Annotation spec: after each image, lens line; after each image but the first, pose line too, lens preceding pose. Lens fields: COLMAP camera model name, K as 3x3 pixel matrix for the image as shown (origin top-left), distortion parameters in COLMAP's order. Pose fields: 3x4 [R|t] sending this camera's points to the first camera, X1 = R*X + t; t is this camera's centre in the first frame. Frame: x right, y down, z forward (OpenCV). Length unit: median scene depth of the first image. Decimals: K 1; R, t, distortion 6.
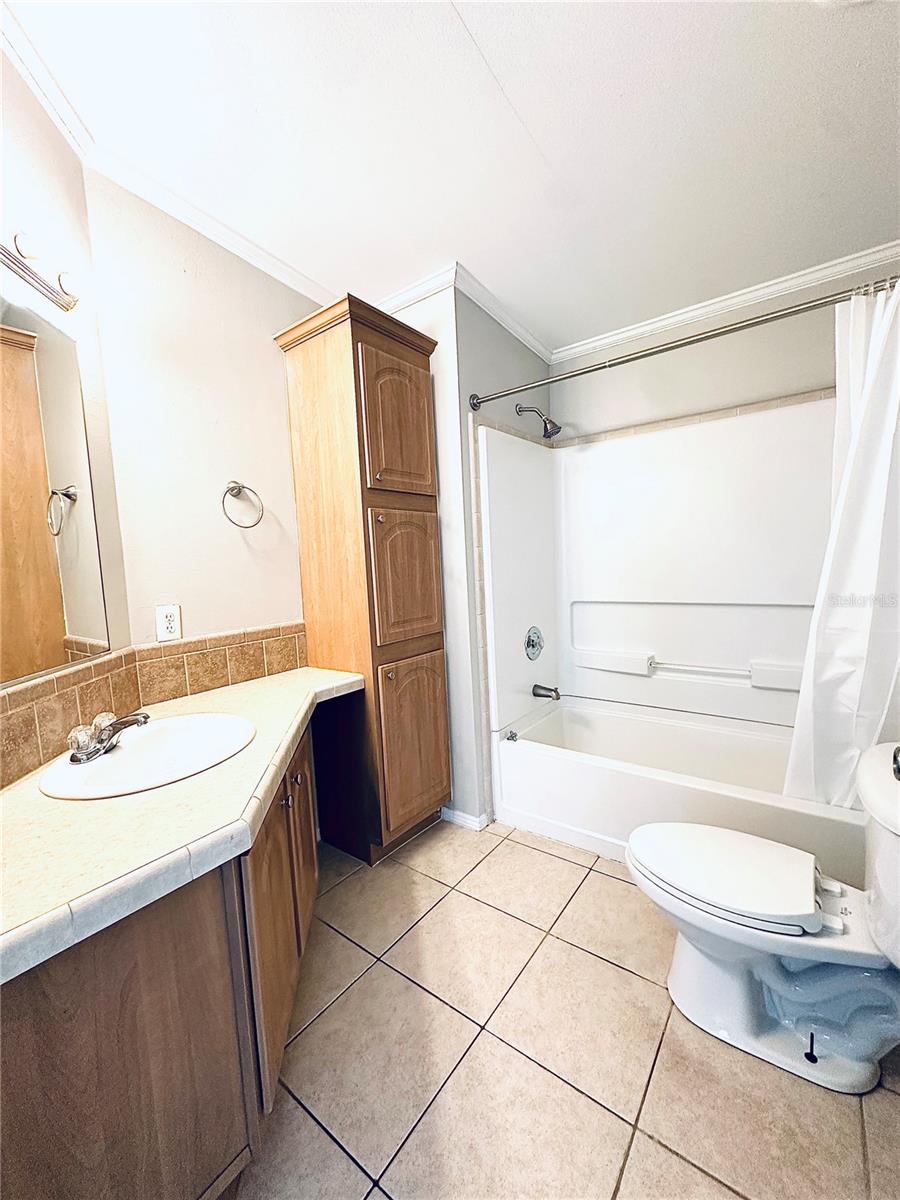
lens RADIAL K [[479.6, 0, 453.3], [0, 479.6, 602.2], [0, 0, 1]] dist [-0.000653, 0.000232]
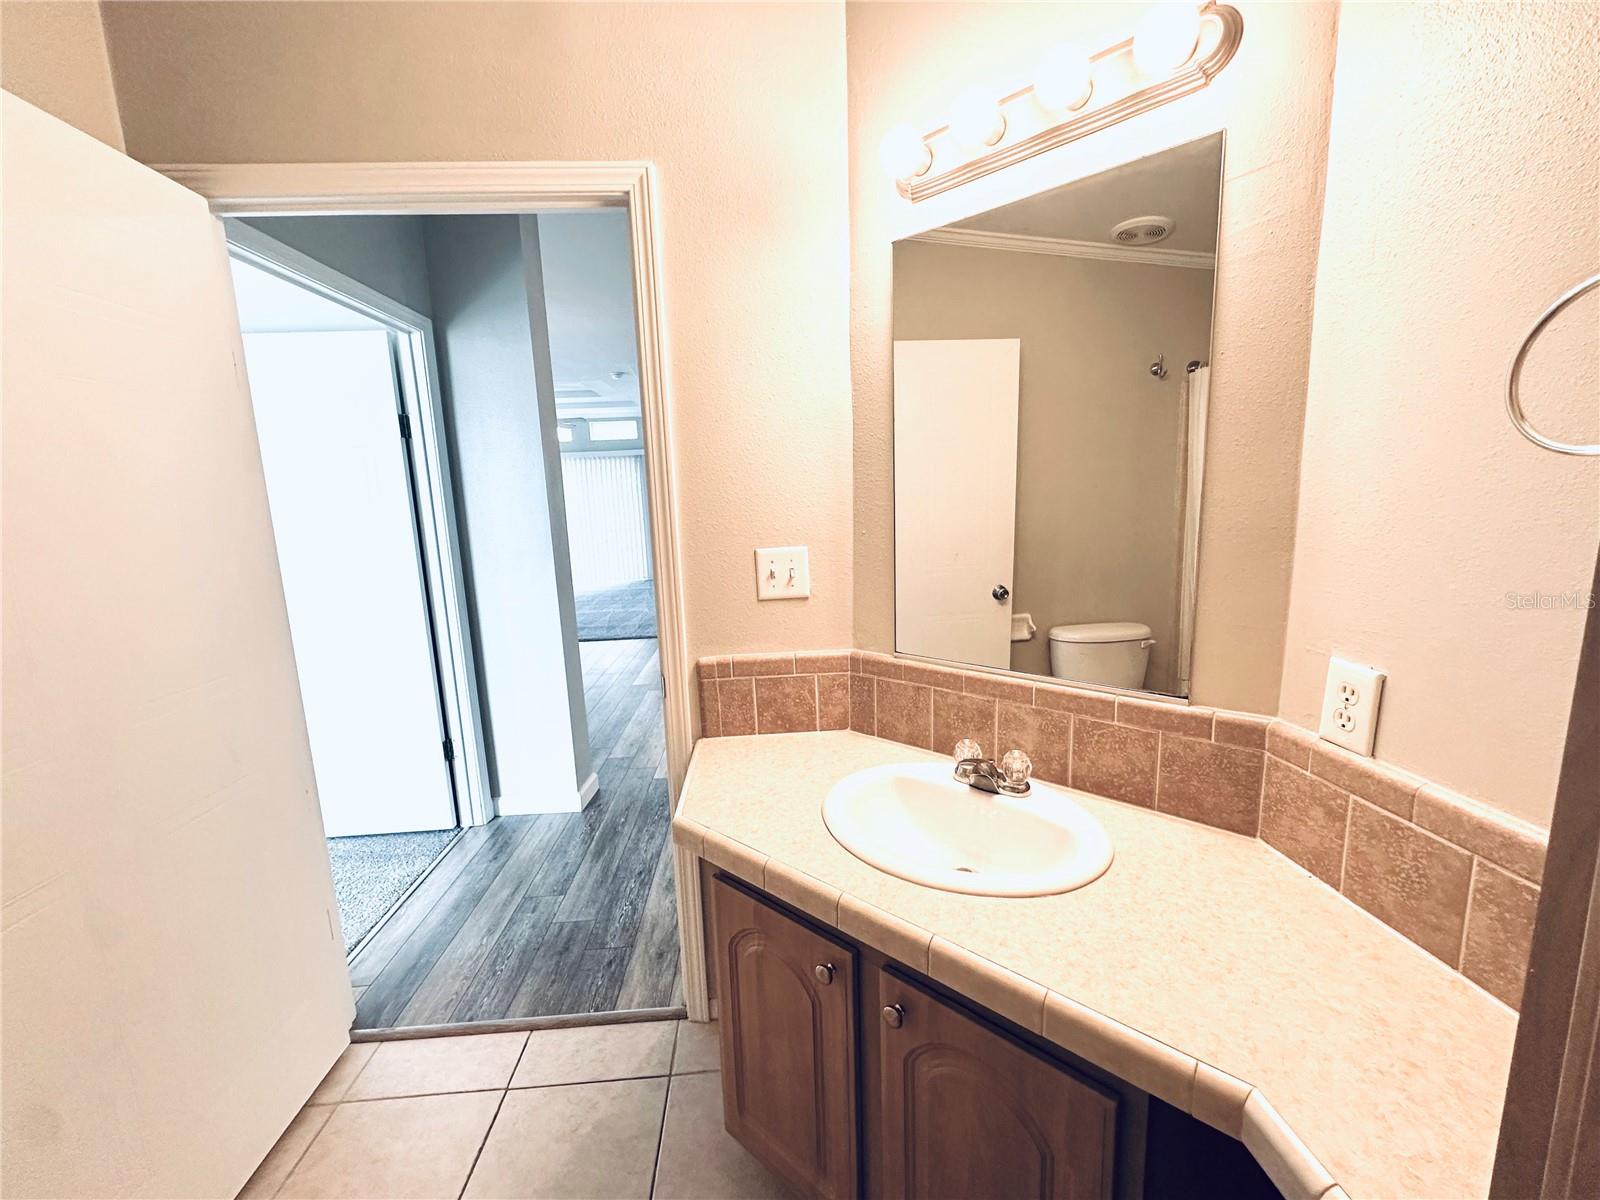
lens RADIAL K [[639.4, 0, 800.1], [0, 639.4, 597.3], [0, 0, 1]] dist [-0.000653, 0.000232]
pose [[-0.761185, 0.153270, -0.630163, 0.102421], [0.001263, 0.972021, 0.234892, -0.184834], [0.648534, 0.178000, -0.740081, 1.129131]]
